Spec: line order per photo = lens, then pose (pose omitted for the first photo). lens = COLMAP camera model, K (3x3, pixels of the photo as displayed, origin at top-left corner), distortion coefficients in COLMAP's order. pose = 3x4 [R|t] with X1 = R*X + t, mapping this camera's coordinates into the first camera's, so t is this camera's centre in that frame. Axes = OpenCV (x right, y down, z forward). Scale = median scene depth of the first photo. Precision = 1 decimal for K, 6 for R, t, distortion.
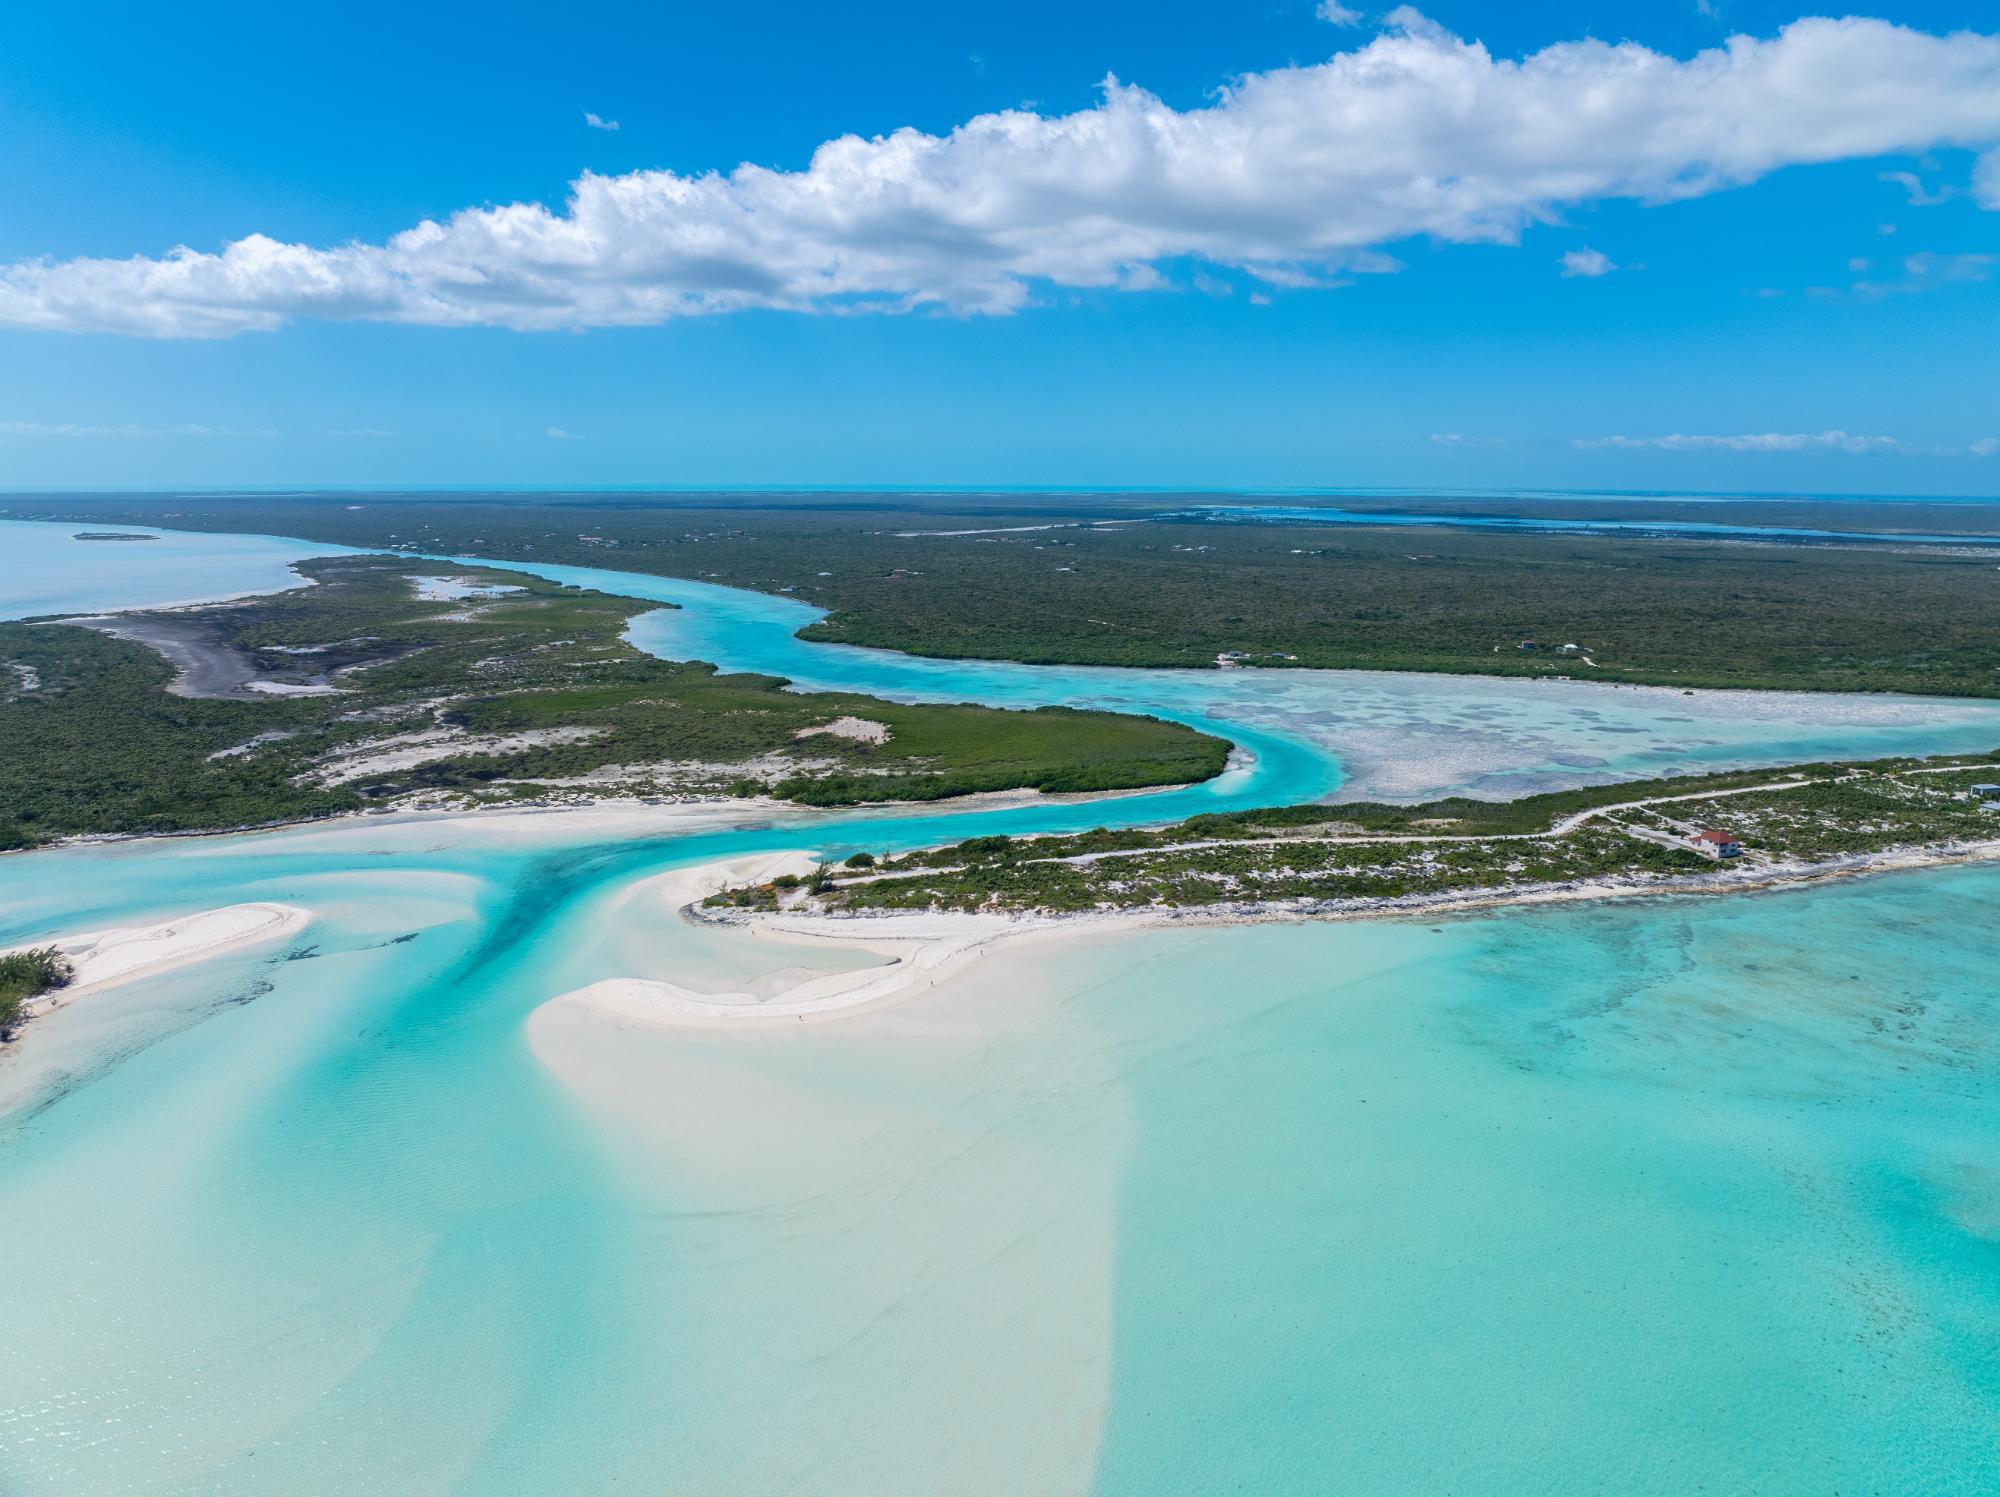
lens RADIAL K [[1419.9, 0, 1007.9], [0, 1419.9, 677.1], [0, 0, 1]] dist [-0.045665, 0.014039]
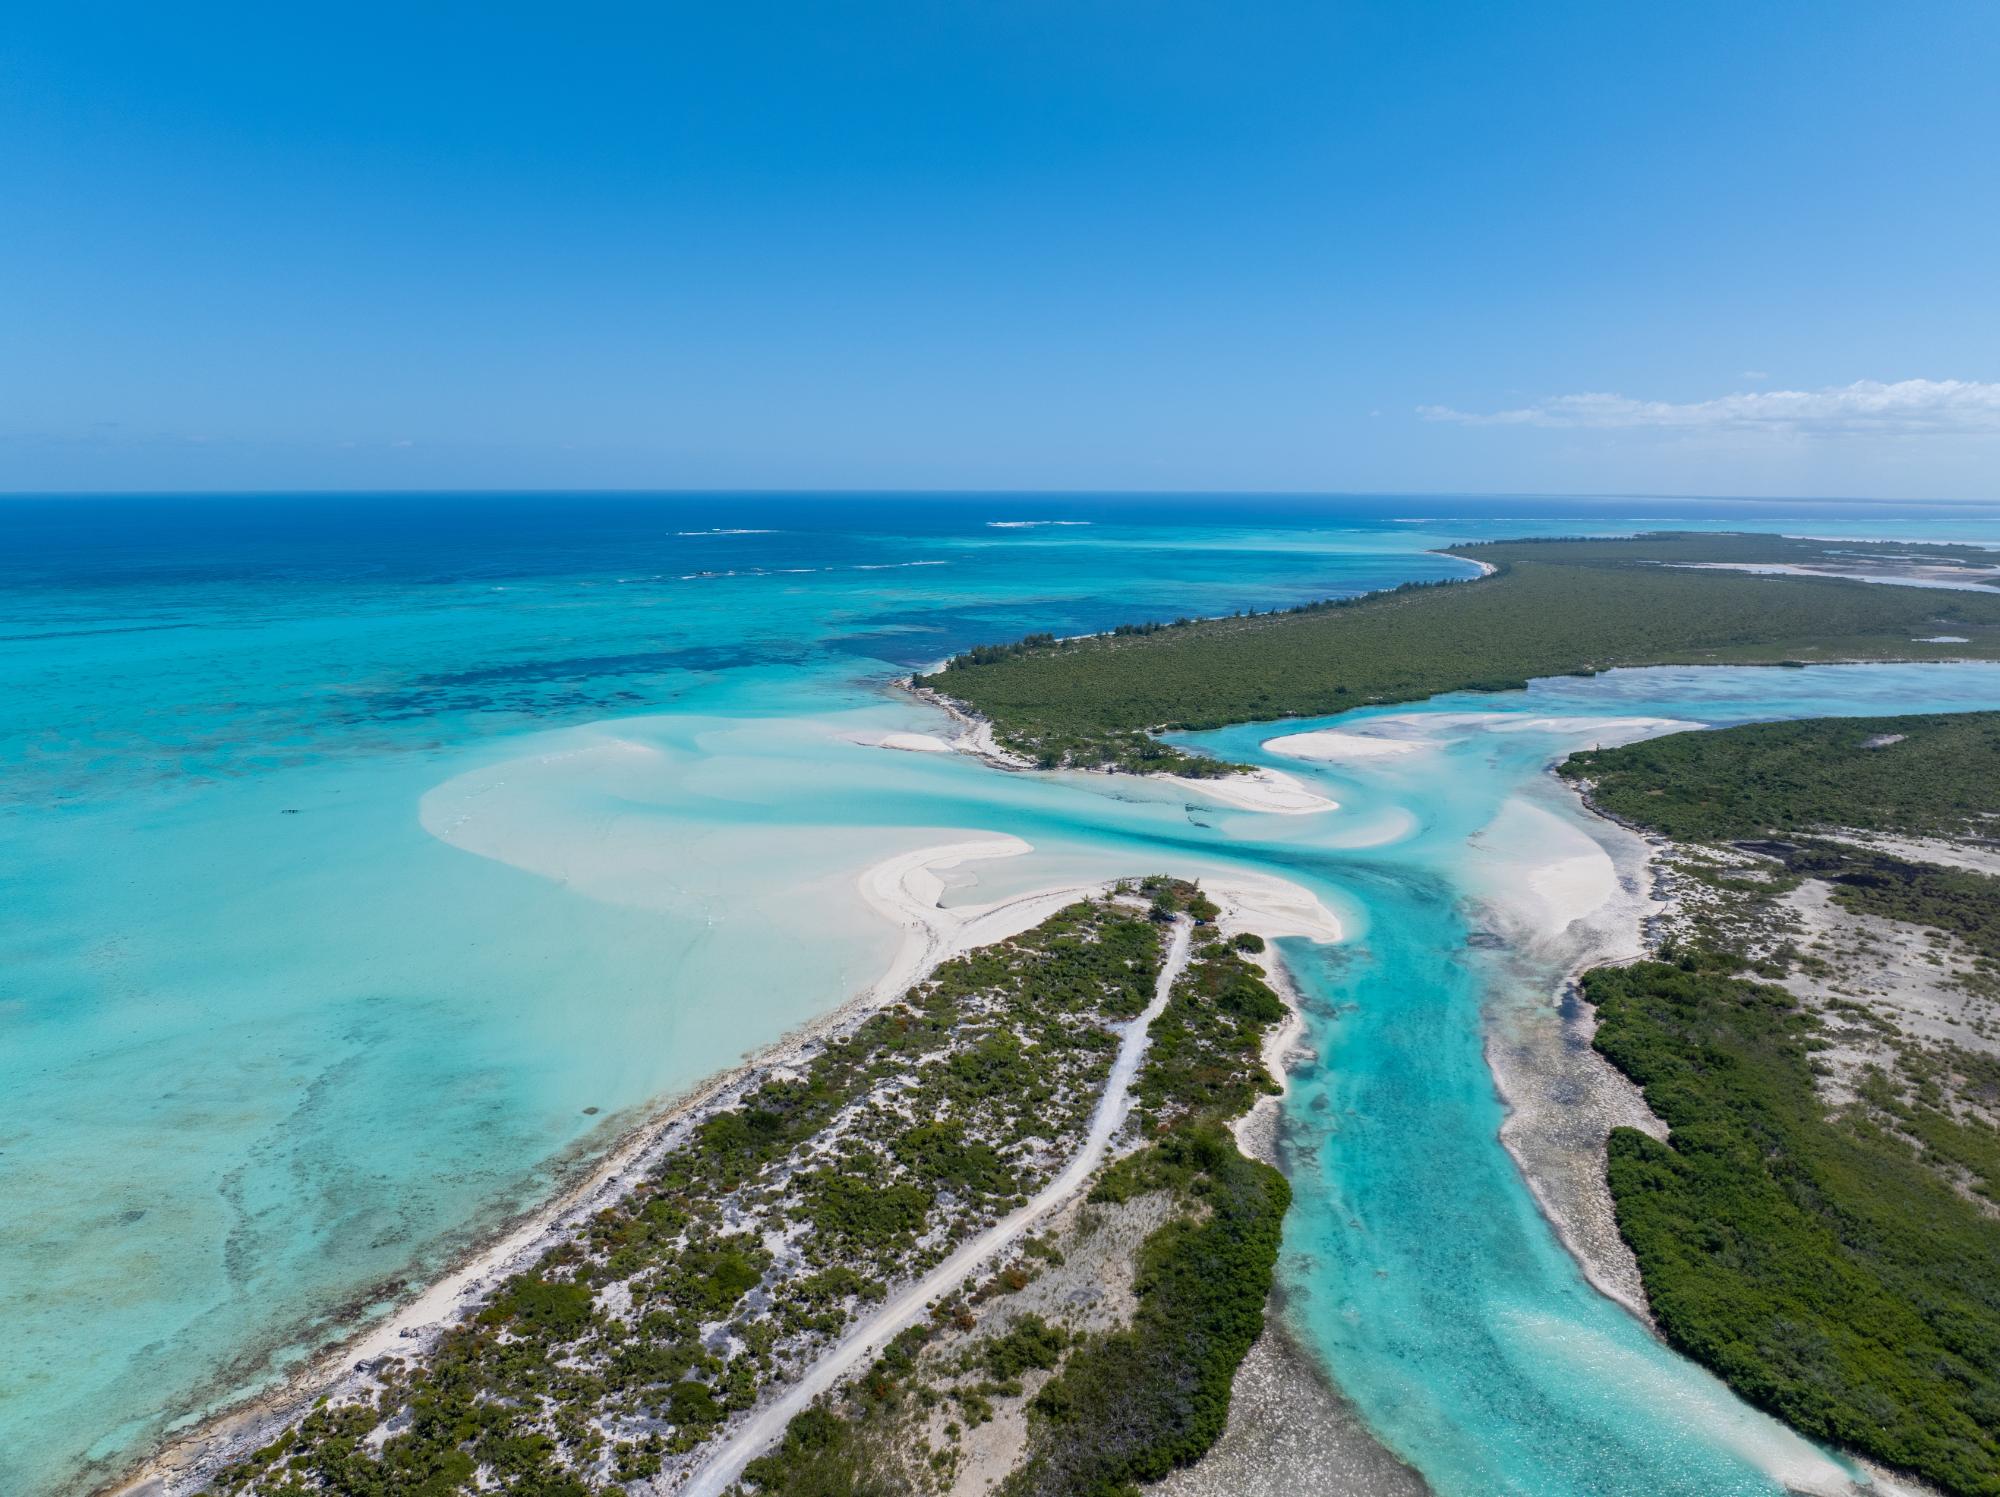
lens RADIAL K [[1419.9, 0, 1006.4], [0, 1419.9, 679.3], [0, 0, 1]] dist [-0.045665, 0.014039]
pose [[-0.574768, 0.107611, -0.811210, 0.132811], [-0.121912, 0.968993, 0.214920, -0.037891], [0.809184, 0.222426, -0.543827, 0.271553]]
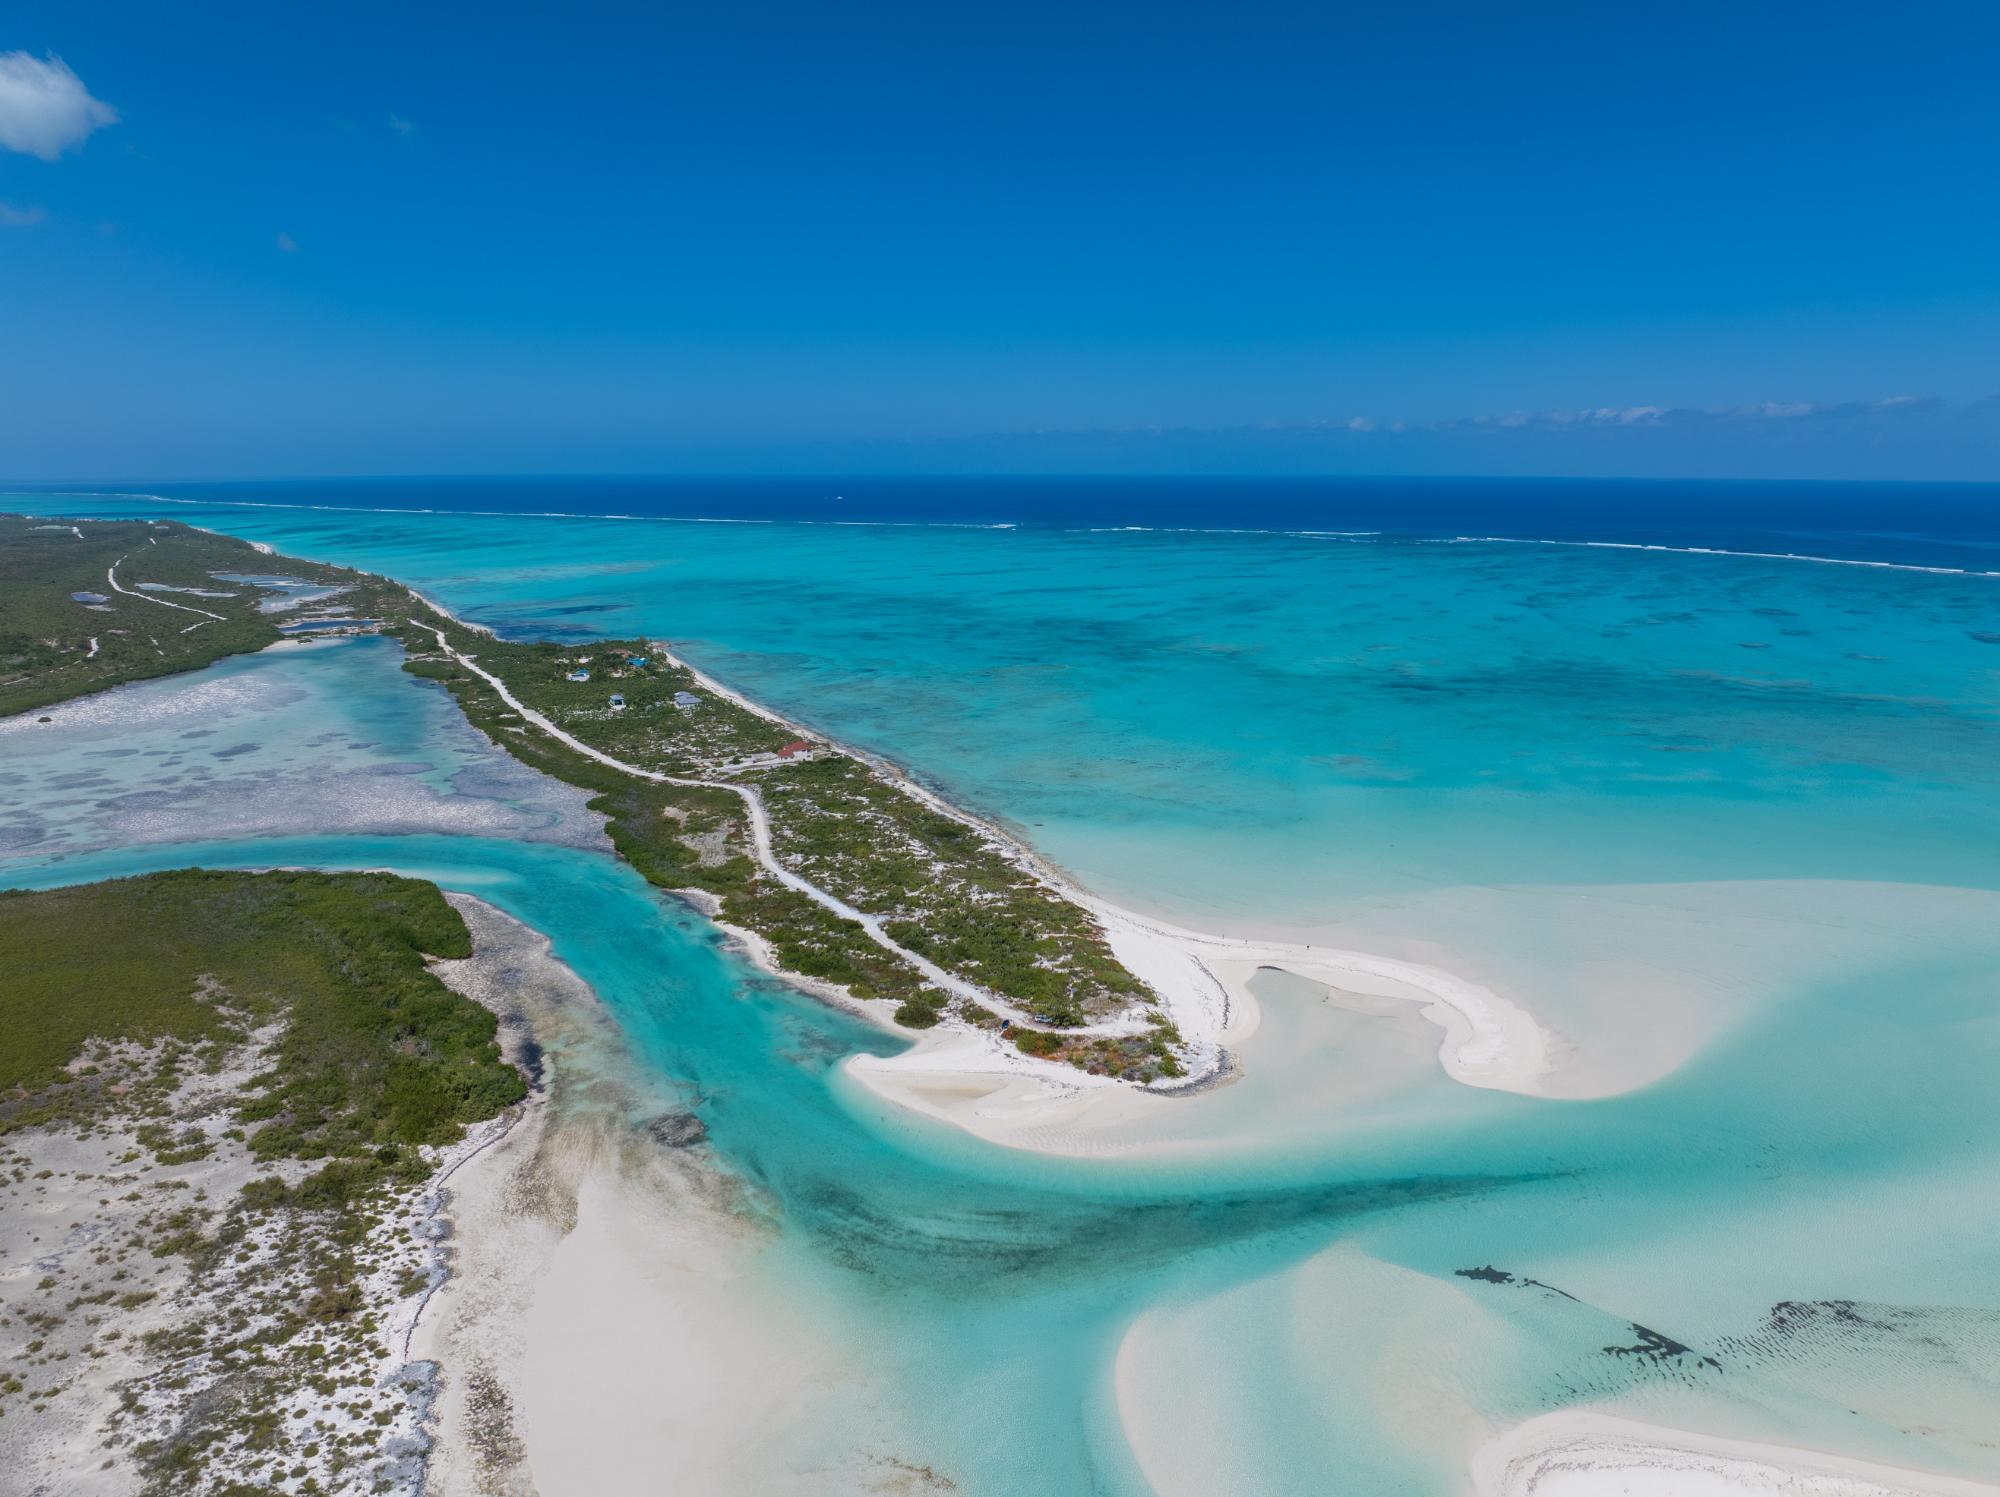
lens RADIAL K [[1419.9, 0, 1011.1], [0, 1419.9, 665.6], [0, 0, 1]] dist [-0.045665, 0.014039]
pose [[-0.187769, -0.143322, 0.971700, -0.158682], [0.136181, 0.975943, 0.170263, -0.031064], [-0.972727, 0.164297, -0.163734, 0.216732]]
